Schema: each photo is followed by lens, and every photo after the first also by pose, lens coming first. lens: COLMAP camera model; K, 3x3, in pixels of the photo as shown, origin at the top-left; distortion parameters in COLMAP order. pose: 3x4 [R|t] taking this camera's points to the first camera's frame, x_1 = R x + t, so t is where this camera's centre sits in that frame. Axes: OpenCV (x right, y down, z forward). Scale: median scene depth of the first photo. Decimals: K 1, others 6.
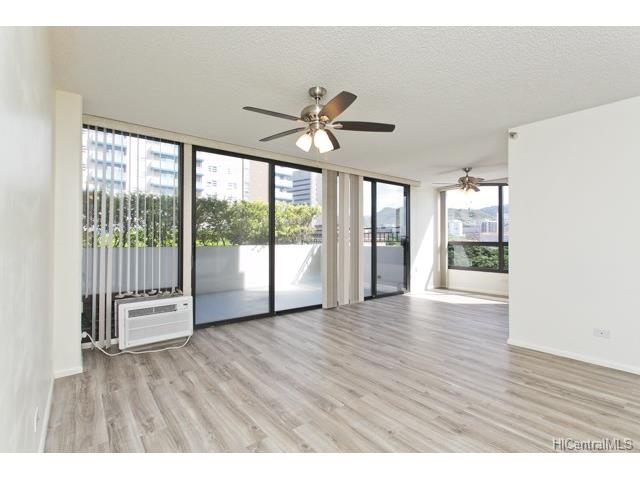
lens RADIAL K [[305.4, 0, 324.7], [0, 305.4, 242.6], [0, 0, 1]] dist [0.001325, 0.000664]
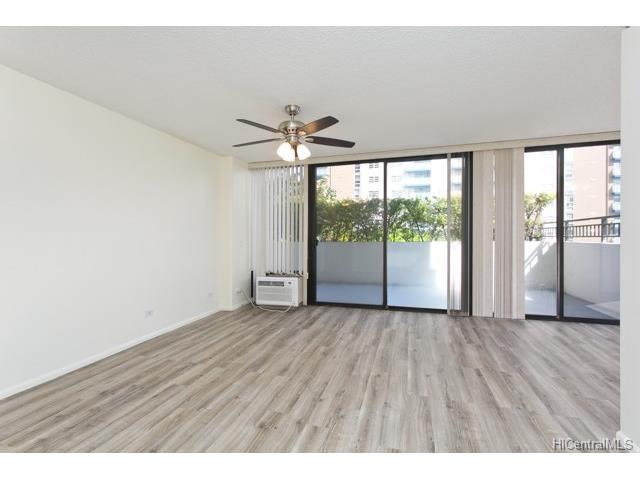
lens RADIAL K [[305.4, 0, 324.5], [0, 305.4, 238.8], [0, 0, 1]] dist [0.001325, 0.000664]
pose [[0.563856, -0.002907, -0.825868, 0.986137], [0.000733, 0.999995, -0.003019, 0.006978], [0.825873, 0.001097, 0.563855, 0.435180]]
